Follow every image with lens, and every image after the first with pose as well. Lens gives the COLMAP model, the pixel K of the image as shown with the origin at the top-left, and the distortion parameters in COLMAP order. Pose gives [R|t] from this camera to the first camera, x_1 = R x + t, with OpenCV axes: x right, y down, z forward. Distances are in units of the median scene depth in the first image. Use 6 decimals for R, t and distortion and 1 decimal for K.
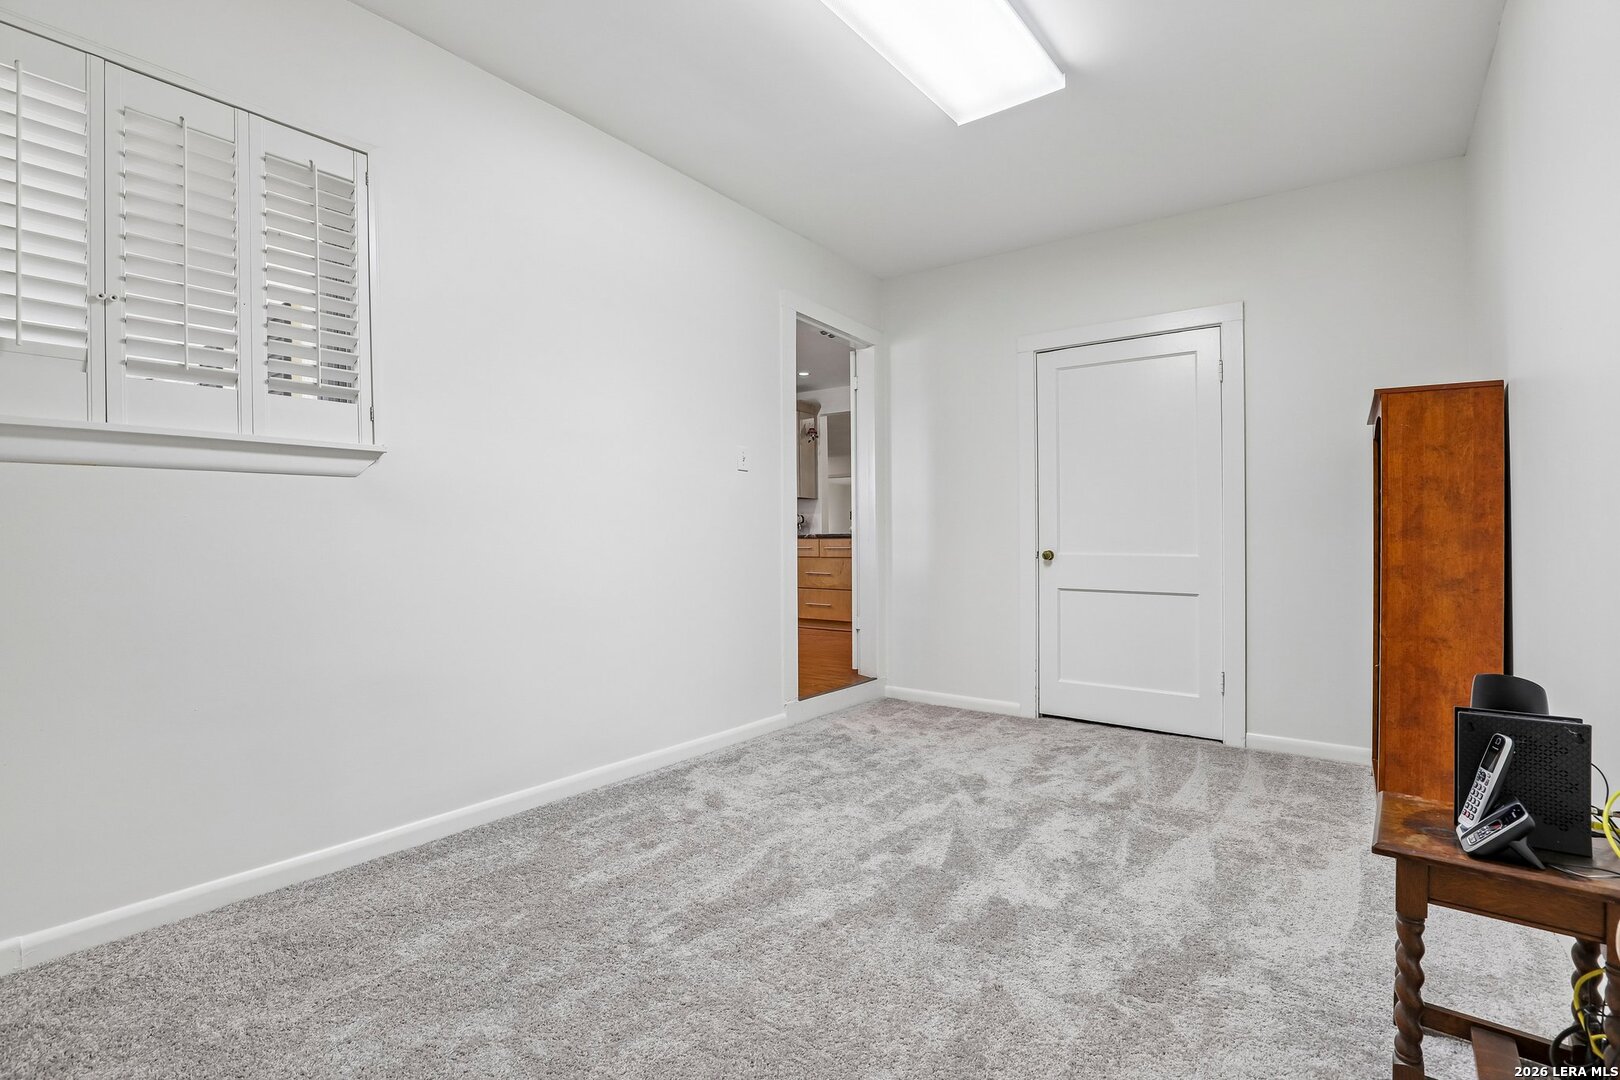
lens RADIAL K [[740.2, 0, 822.9], [0, 740.2, 547.8], [0, 0, 1]] dist [-0.020269, 0.005913]
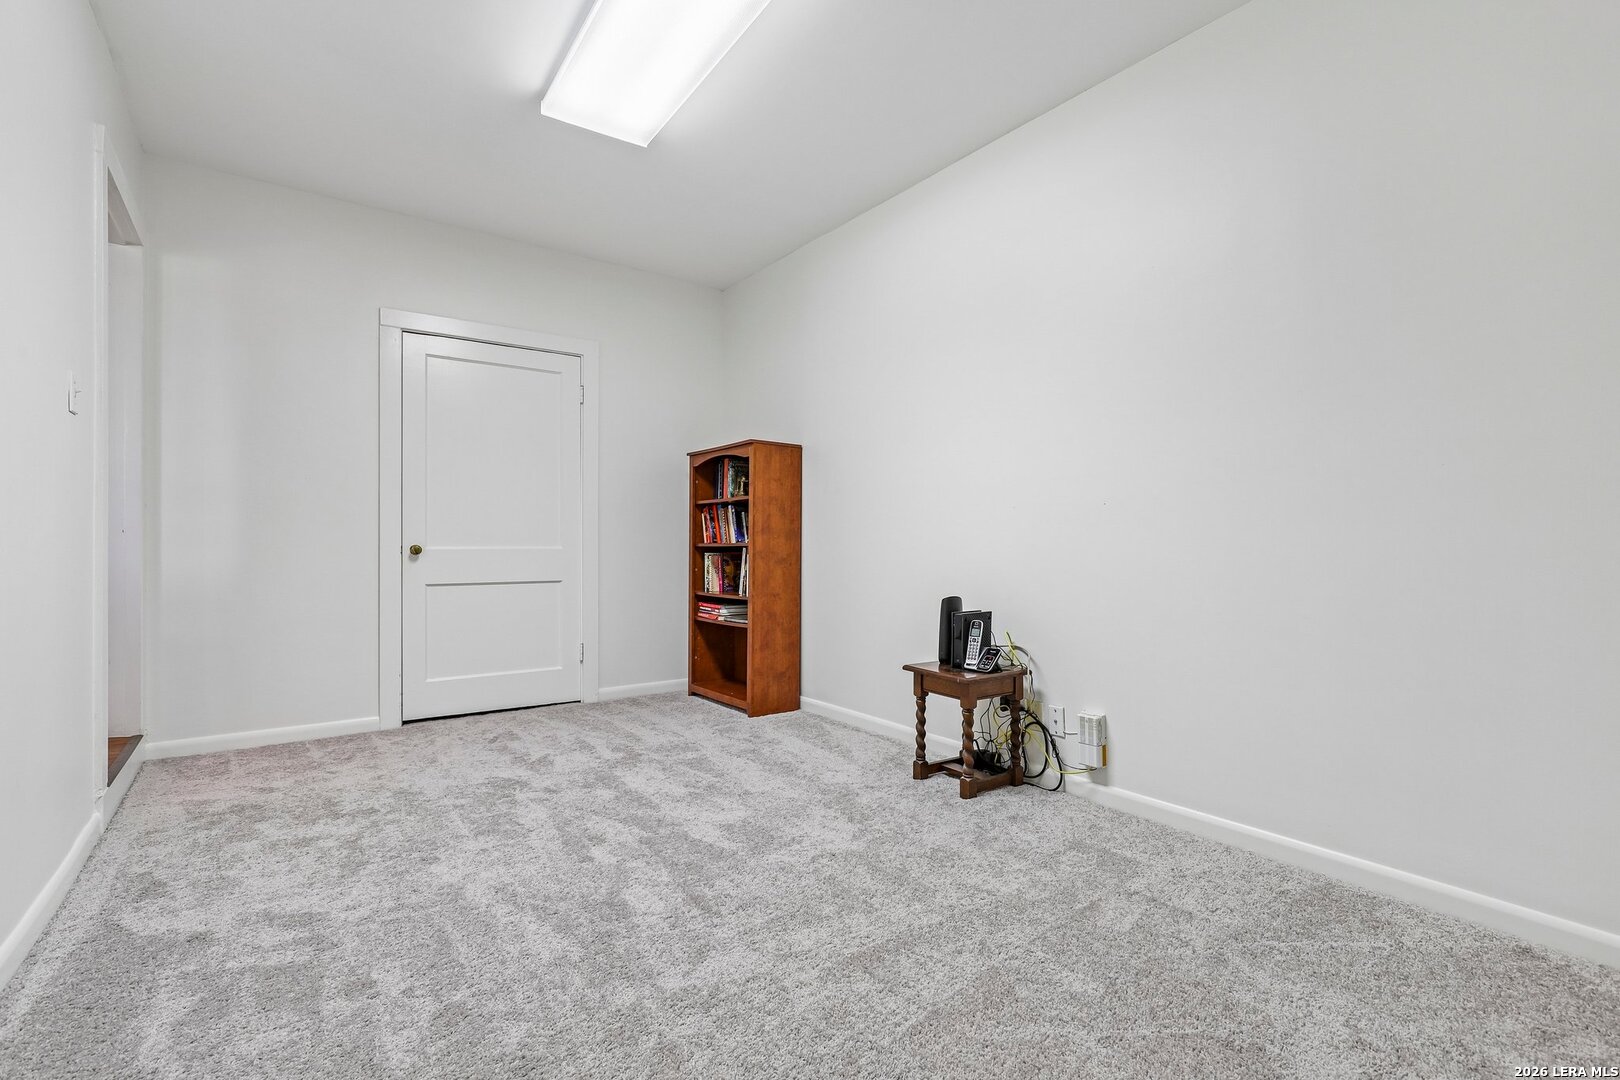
lens RADIAL K [[740.2, 0, 802.4], [0, 740.2, 546.8], [0, 0, 1]] dist [-0.020269, 0.005913]
pose [[0.307578, -0.009160, 0.951479, -0.640988], [0.006557, 0.999950, 0.007507, 0.003437], [-0.951500, 0.003930, 0.307623, 0.360390]]
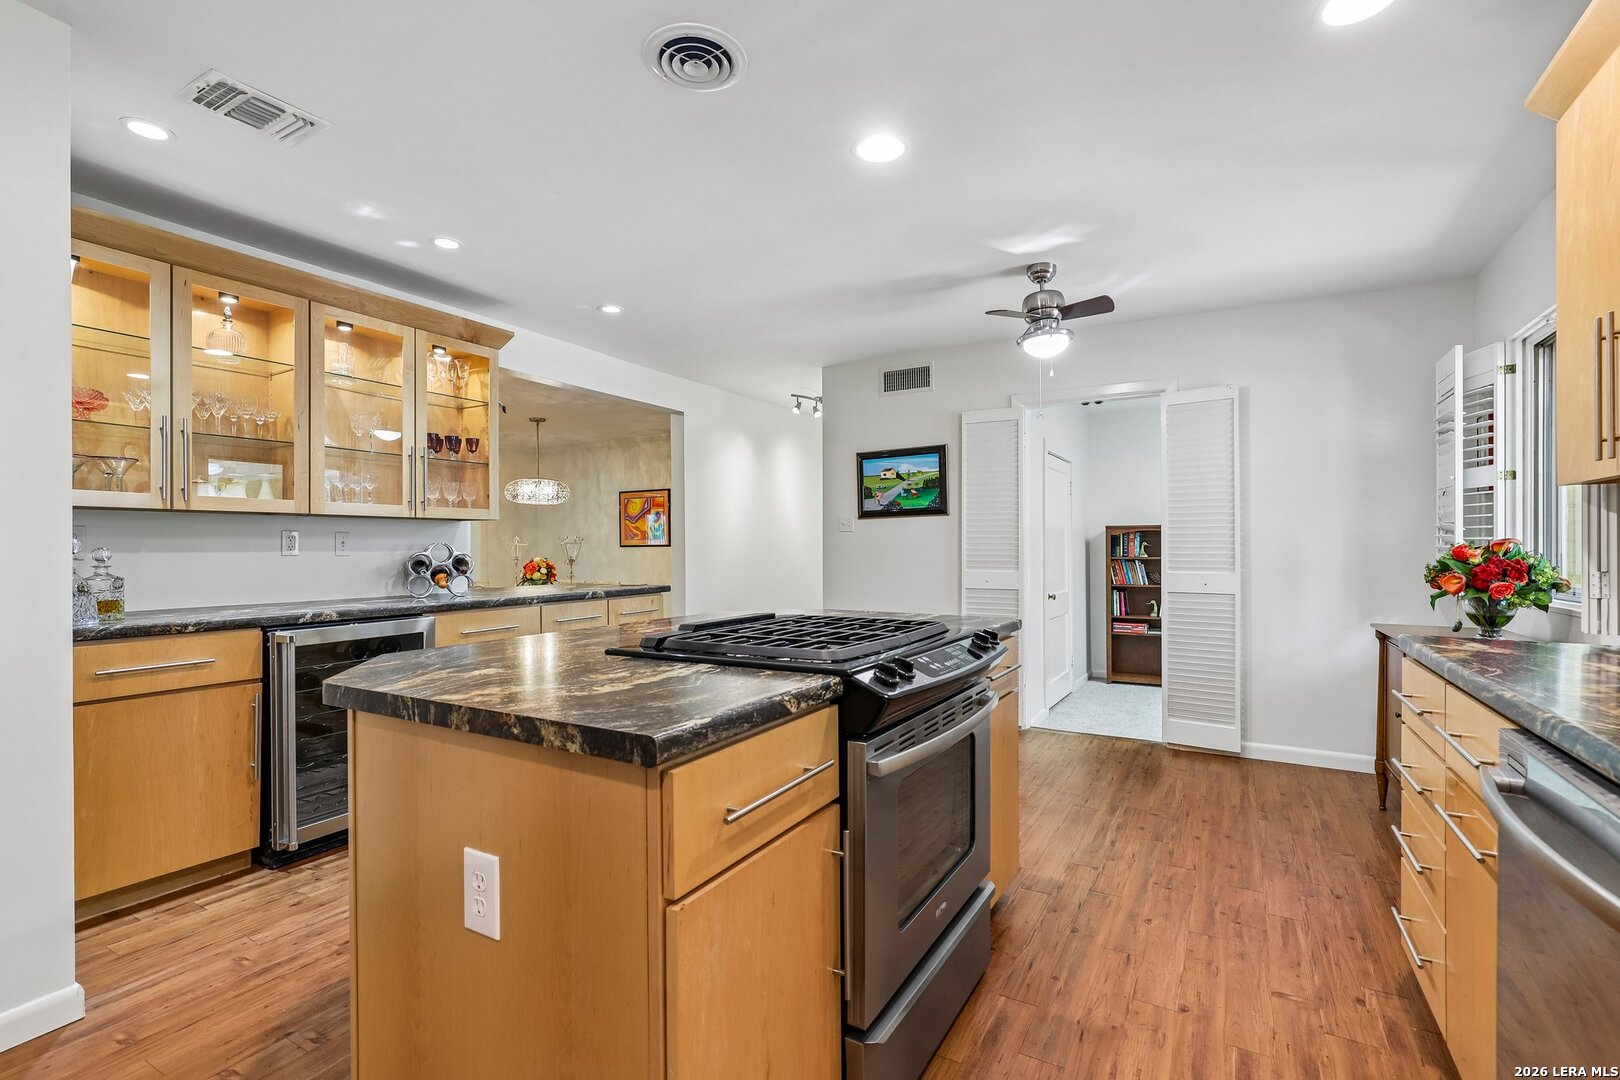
lens RADIAL K [[740.2, 0, 820.2], [0, 740.2, 538.6], [0, 0, 1]] dist [-0.020269, 0.005913]
pose [[-0.131713, 0.006954, 0.991264, -1.663455], [0.004862, 0.999968, -0.006369, -0.158035], [-0.991276, 0.003981, -0.131743, 2.637464]]
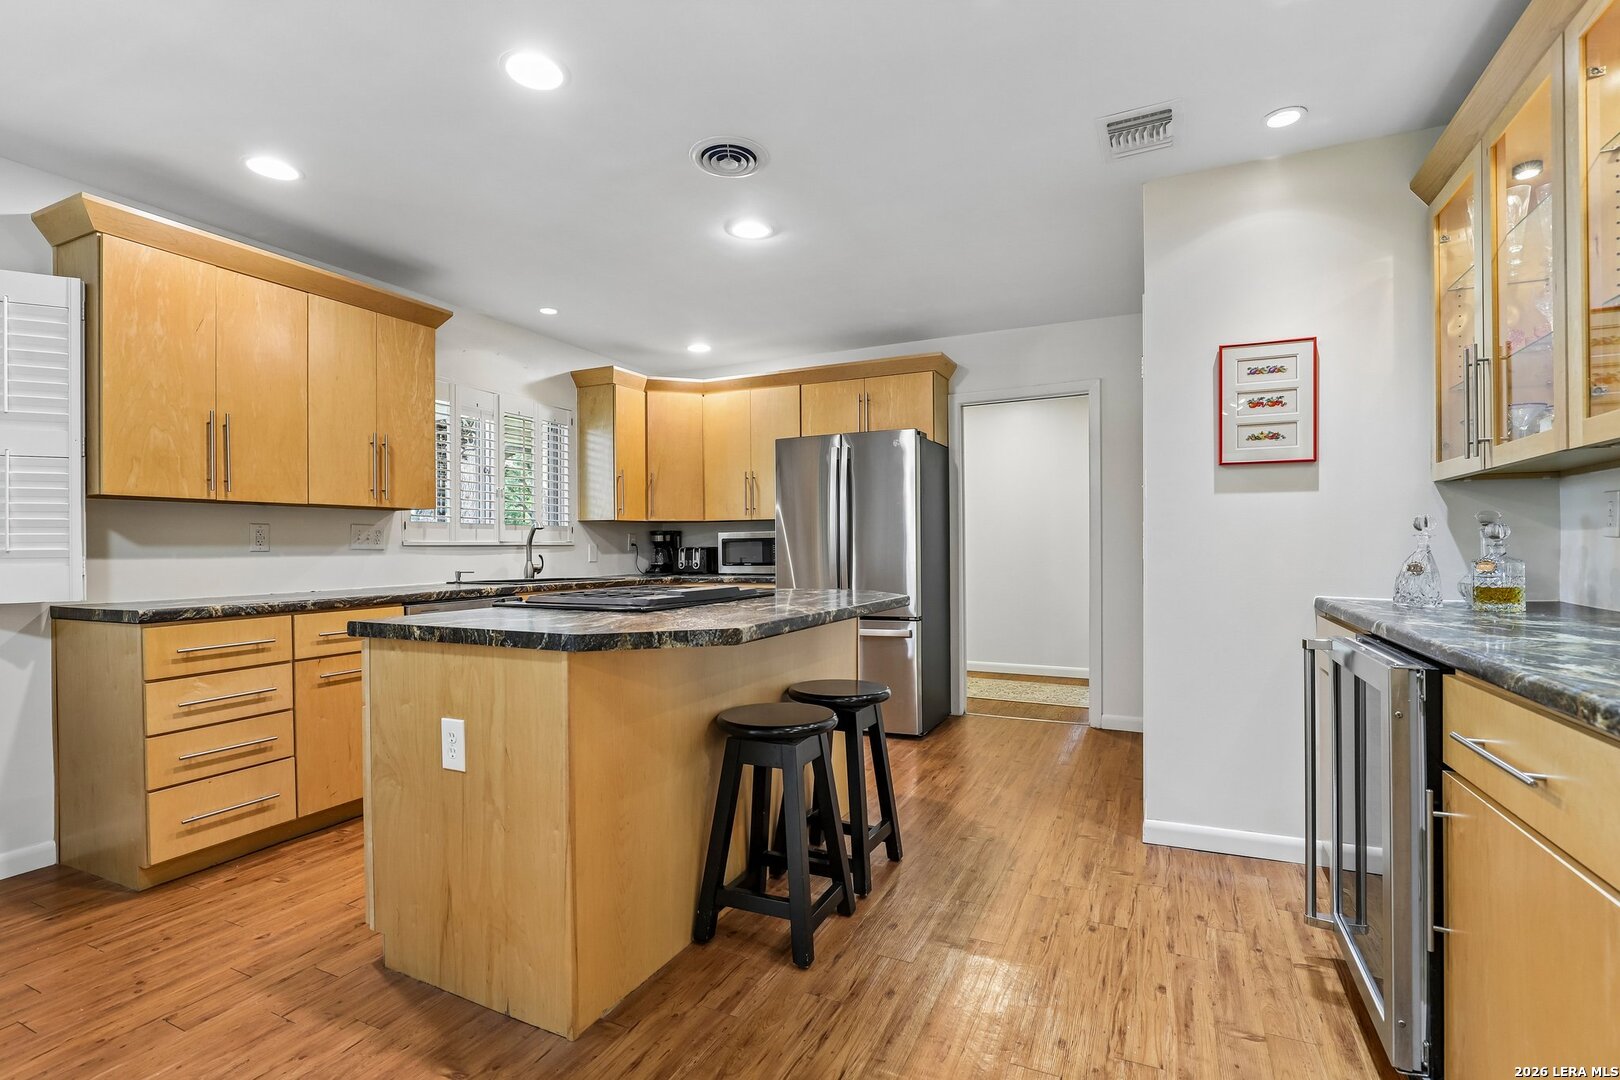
lens RADIAL K [[740.2, 0, 820.1], [0, 740.2, 541.3], [0, 0, 1]] dist [-0.020269, 0.005913]
pose [[0.210948, -0.013059, -0.977410, 0.226766], [0.006027, 0.999909, -0.012059, -0.127890], [0.977479, -0.003347, 0.211007, 2.564537]]
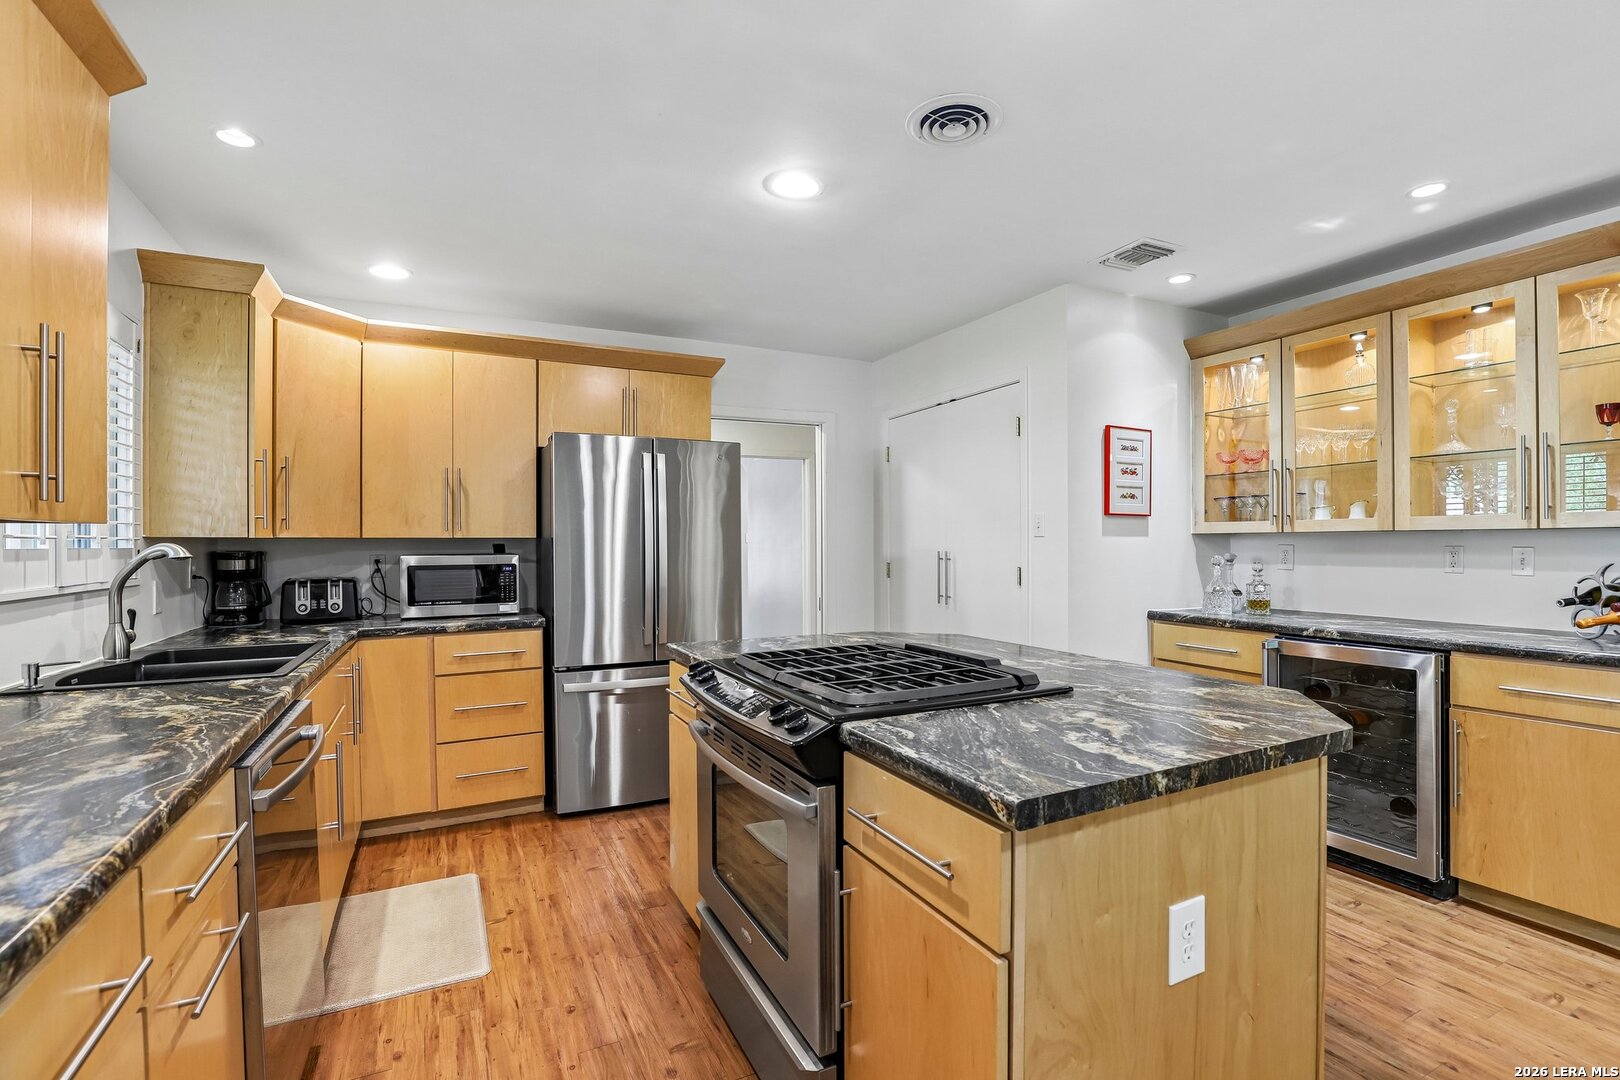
lens RADIAL K [[740.2, 0, 819.1], [0, 740.2, 547.9], [0, 0, 1]] dist [-0.020269, 0.005913]
pose [[0.899776, -0.006647, -0.436302, -0.609553], [0.008063, 0.999967, 0.001393, -0.194157], [0.436279, -0.004771, 0.899799, 1.801910]]
